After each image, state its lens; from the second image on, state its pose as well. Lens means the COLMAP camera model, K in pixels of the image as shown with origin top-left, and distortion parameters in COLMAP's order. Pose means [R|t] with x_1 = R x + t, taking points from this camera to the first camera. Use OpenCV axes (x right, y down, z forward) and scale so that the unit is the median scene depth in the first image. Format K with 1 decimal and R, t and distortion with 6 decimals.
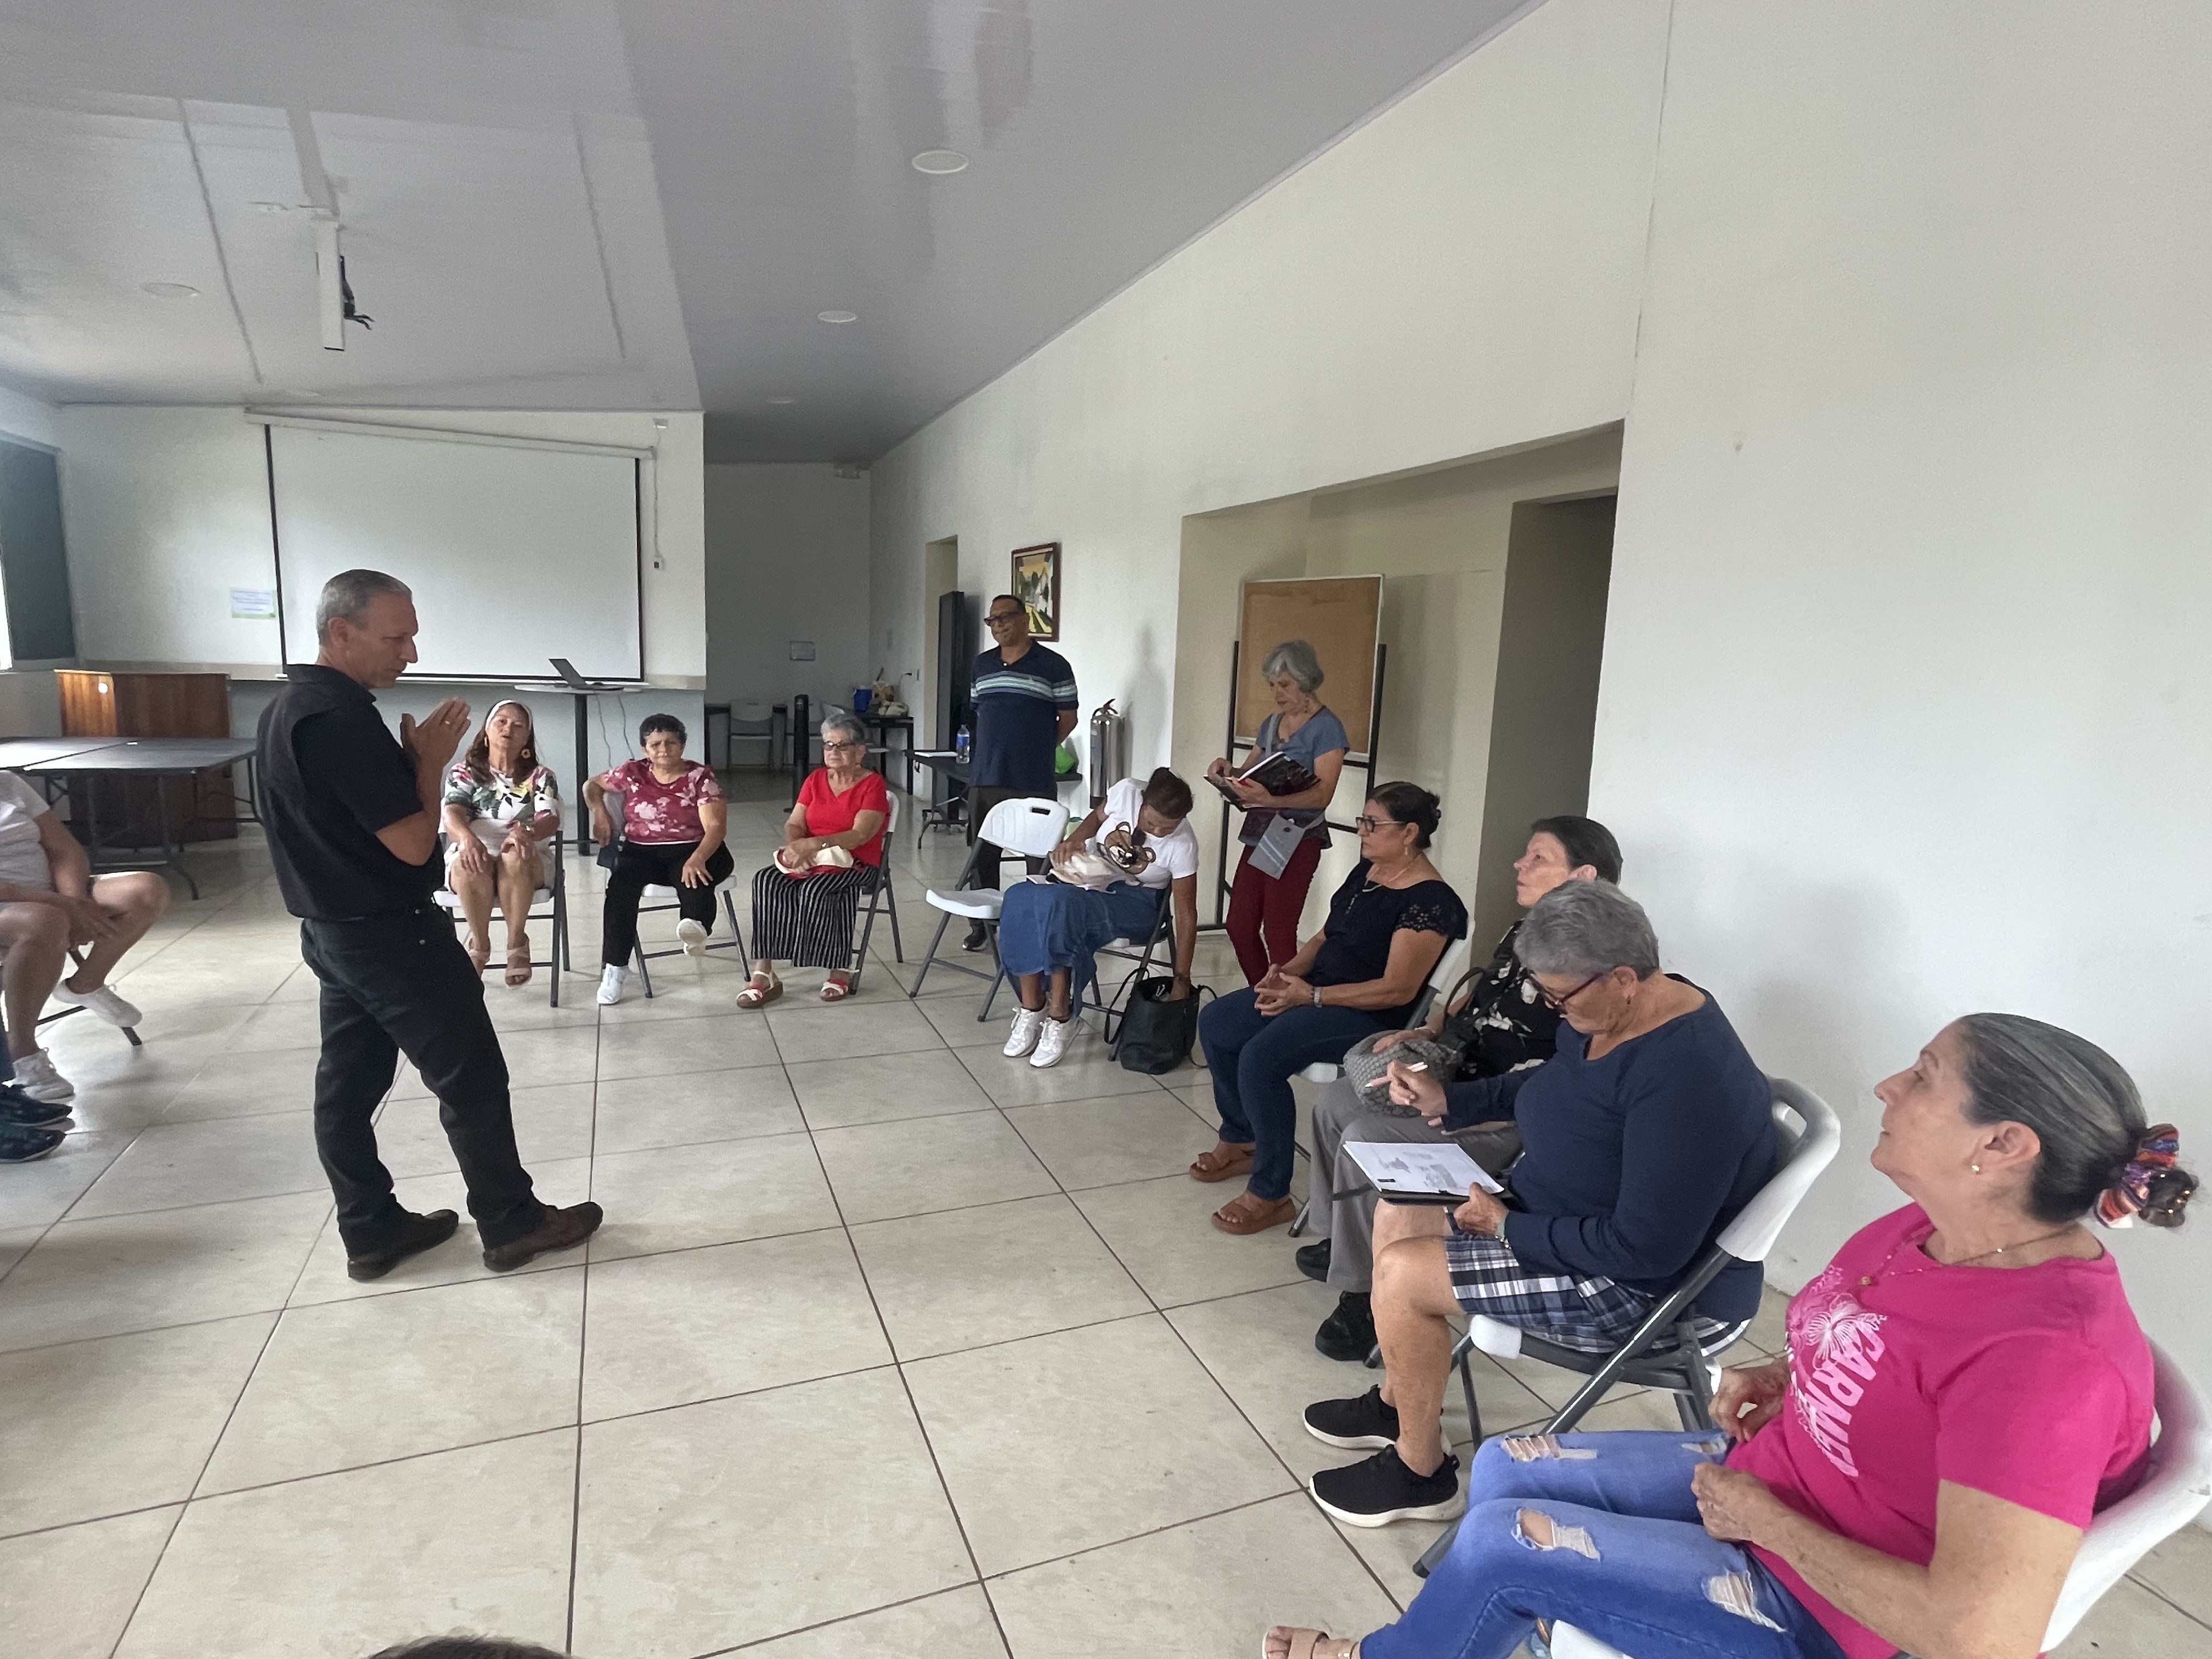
lens RADIAL K [[1141.1, 0, 1104.6], [0, 1141.1, 834.7], [0, 0, 1]] dist [0.003025, 0.000727]
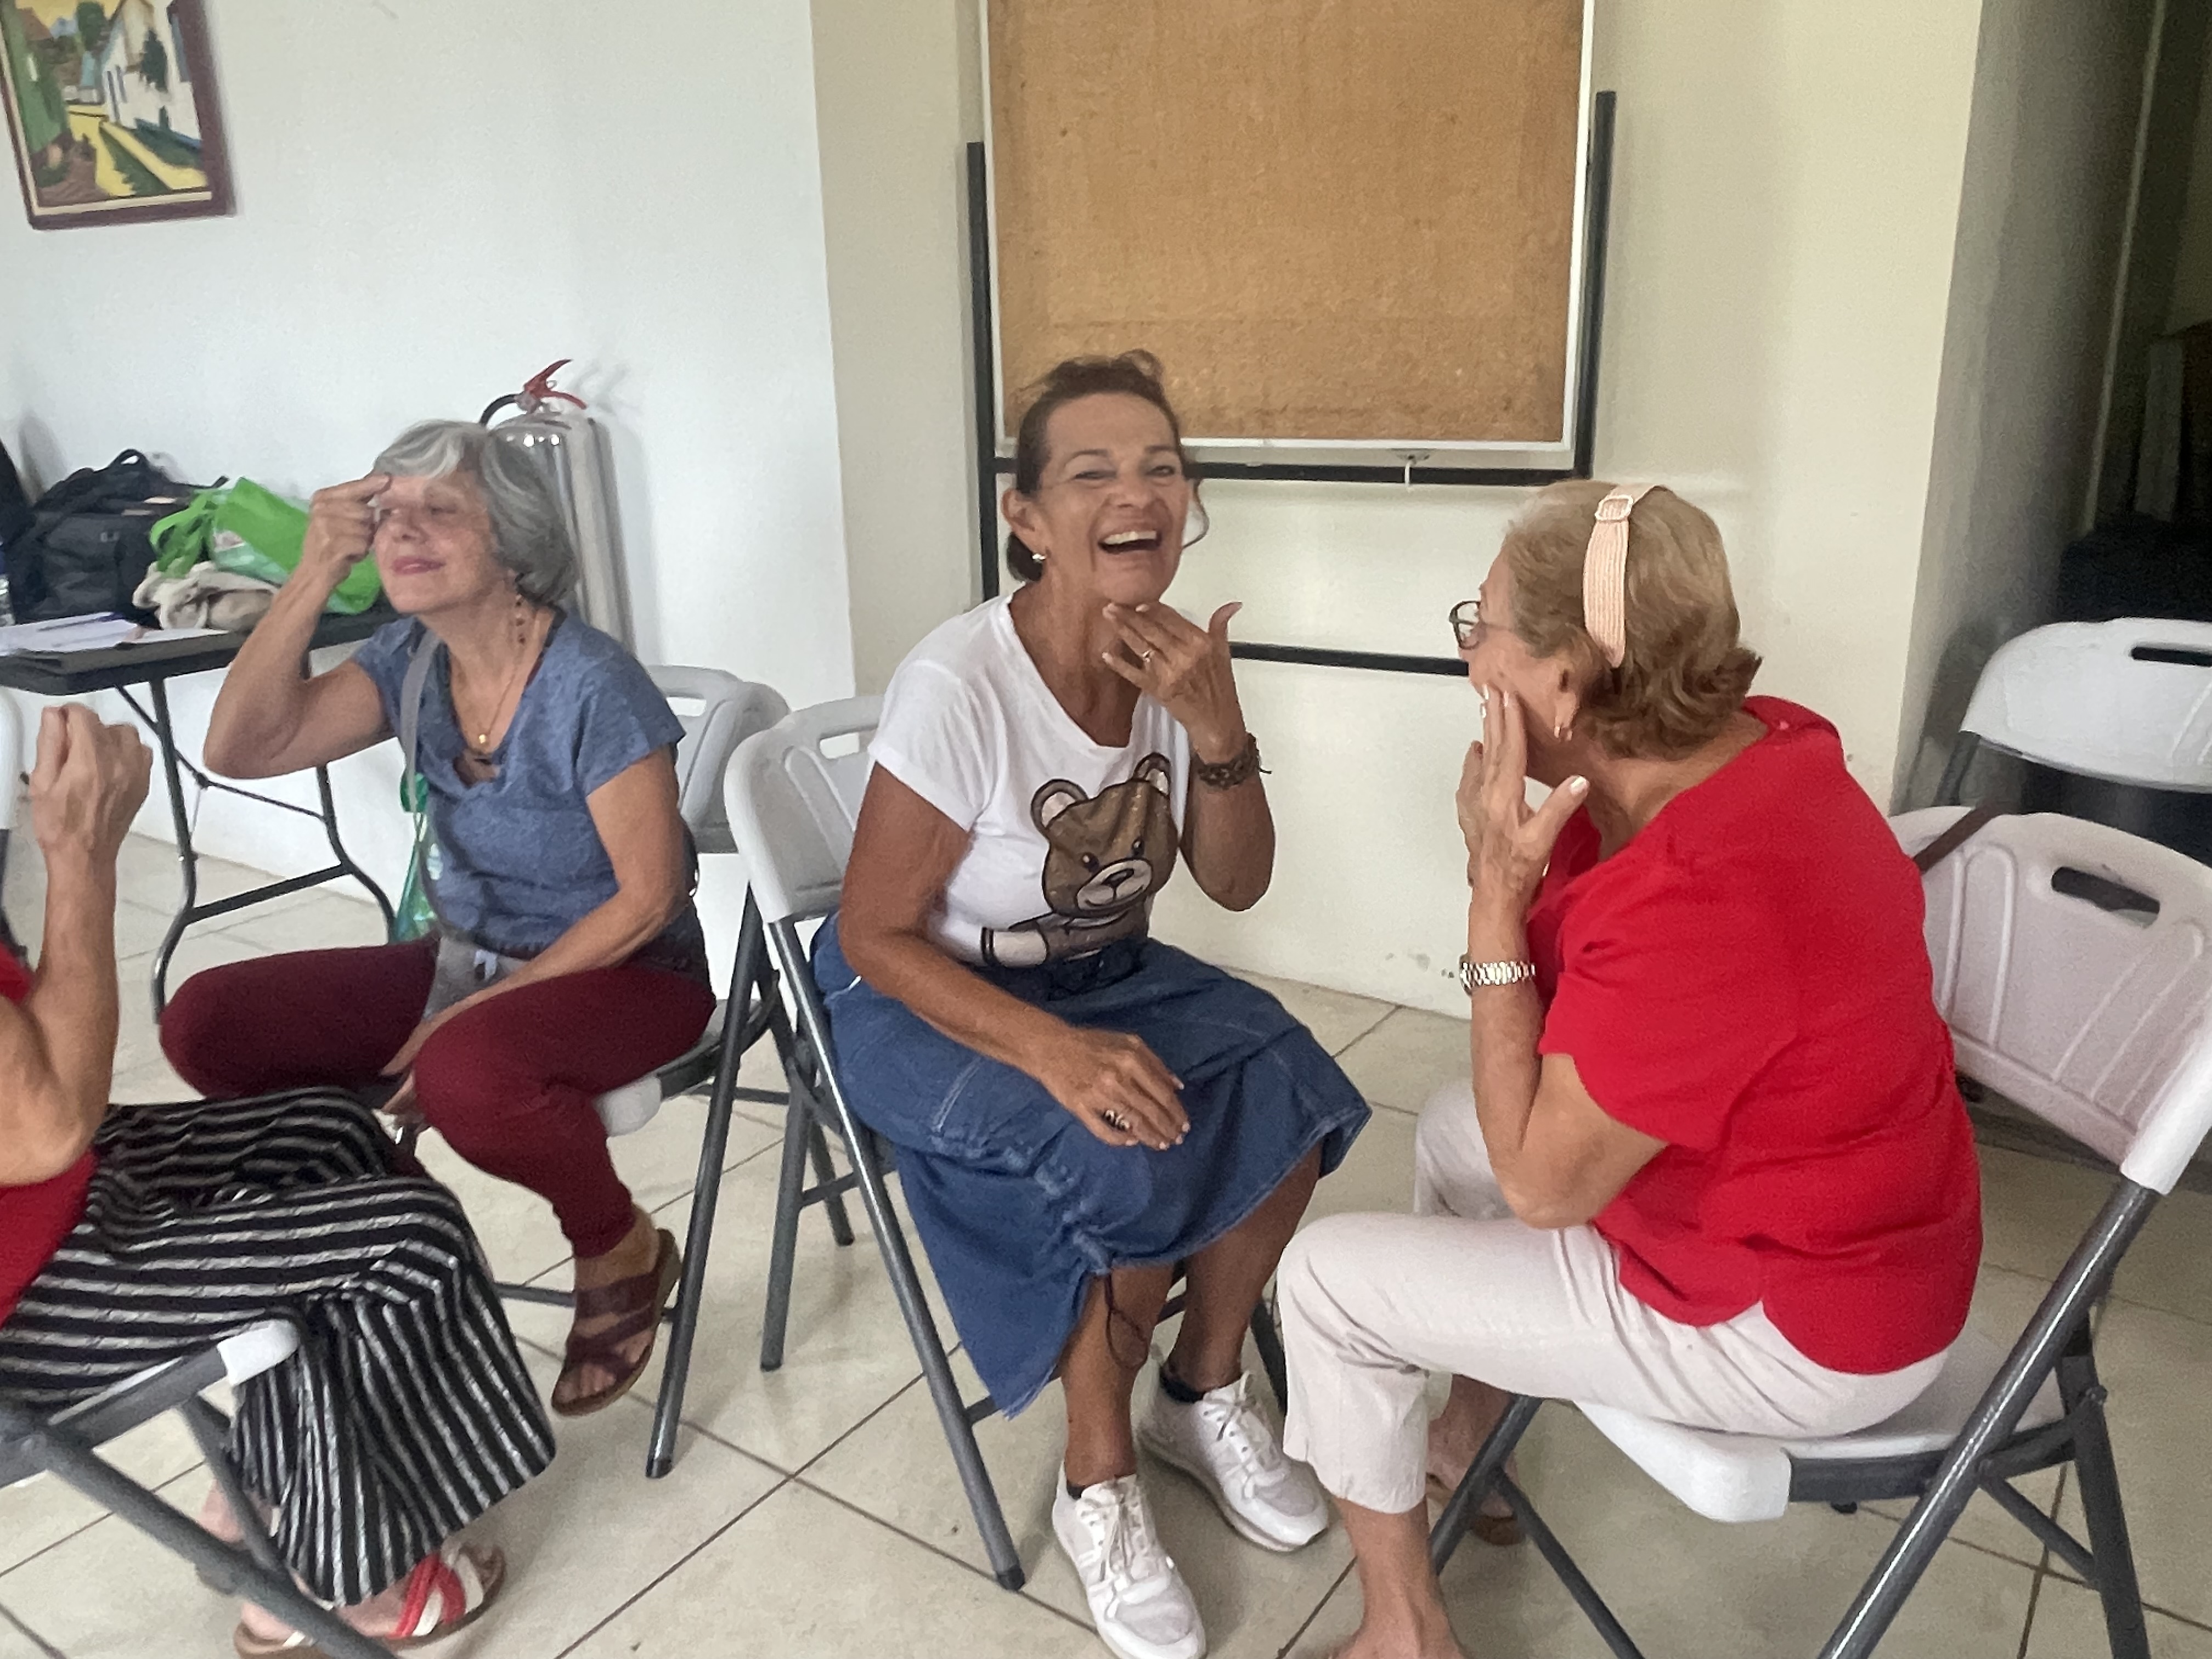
lens RADIAL K [[1679.0, 0, 1105.8], [0, 1679.0, 812.2], [0, 0, 1]] dist [-0.001398, -0.002140]
pose [[0.844899, -0.203608, 0.494660, -0.101208], [0.138136, 0.976410, 0.165959, -0.044627], [-0.516782, -0.071888, 0.853094, 0.433445]]
